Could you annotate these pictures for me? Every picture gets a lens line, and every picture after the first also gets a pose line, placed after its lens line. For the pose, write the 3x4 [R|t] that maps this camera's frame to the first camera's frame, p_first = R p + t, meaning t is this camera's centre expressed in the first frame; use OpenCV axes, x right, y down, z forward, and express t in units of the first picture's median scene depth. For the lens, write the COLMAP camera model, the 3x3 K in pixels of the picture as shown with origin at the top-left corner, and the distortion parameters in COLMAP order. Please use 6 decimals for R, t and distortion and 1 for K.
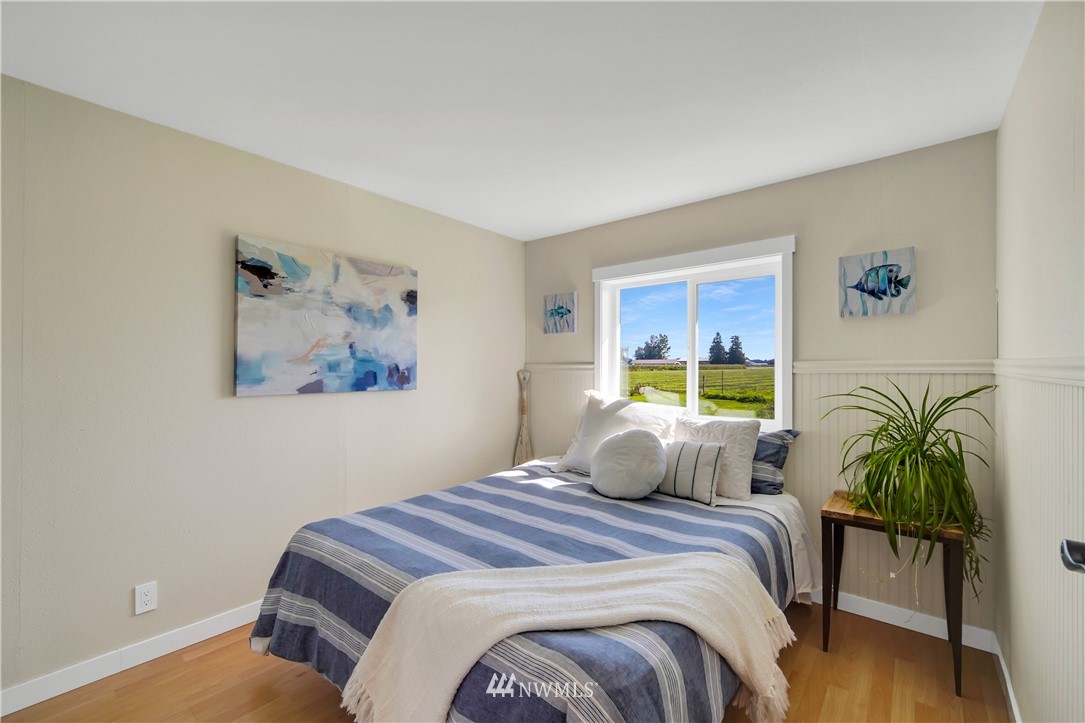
lens RADIAL K [[448.0, 0, 532.9], [0, 448.0, 369.2], [0, 0, 1]] dist [-0.002364, -0.001547]
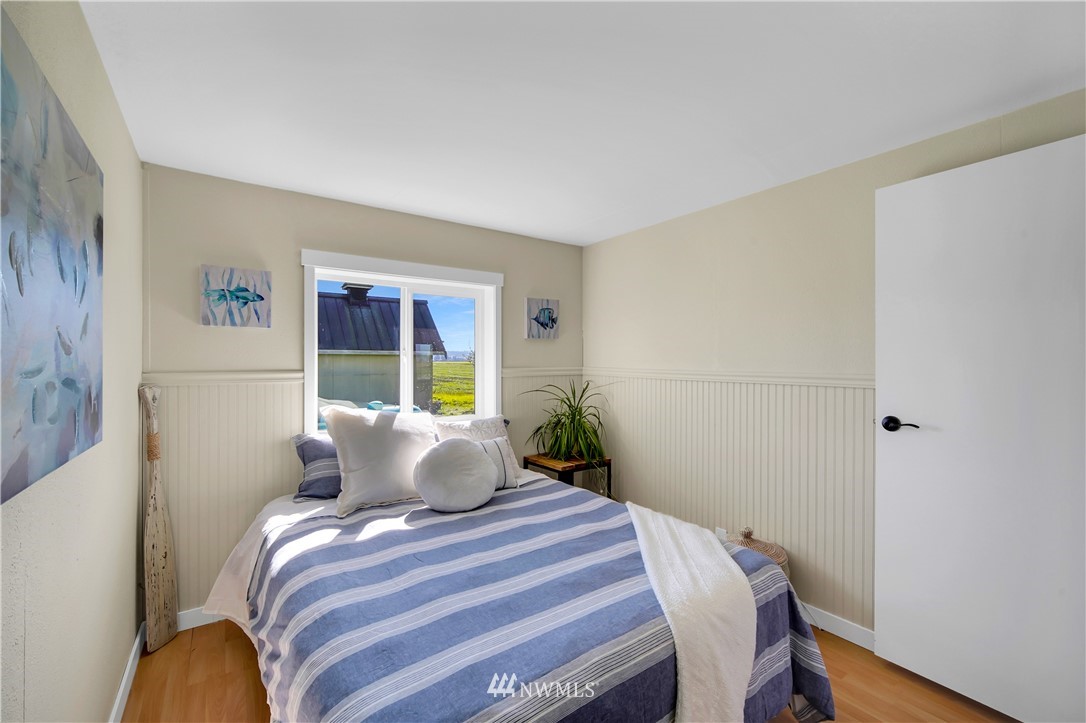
lens RADIAL K [[448.4, 0, 534.7], [0, 448.4, 356.8], [0, 0, 1]] dist [-0.002364, -0.001547]
pose [[0.256104, 0.008961, 0.966608, -0.762141], [0.004792, 0.999933, -0.010540, -0.040673], [-0.966637, 0.007331, 0.256044, 0.621772]]
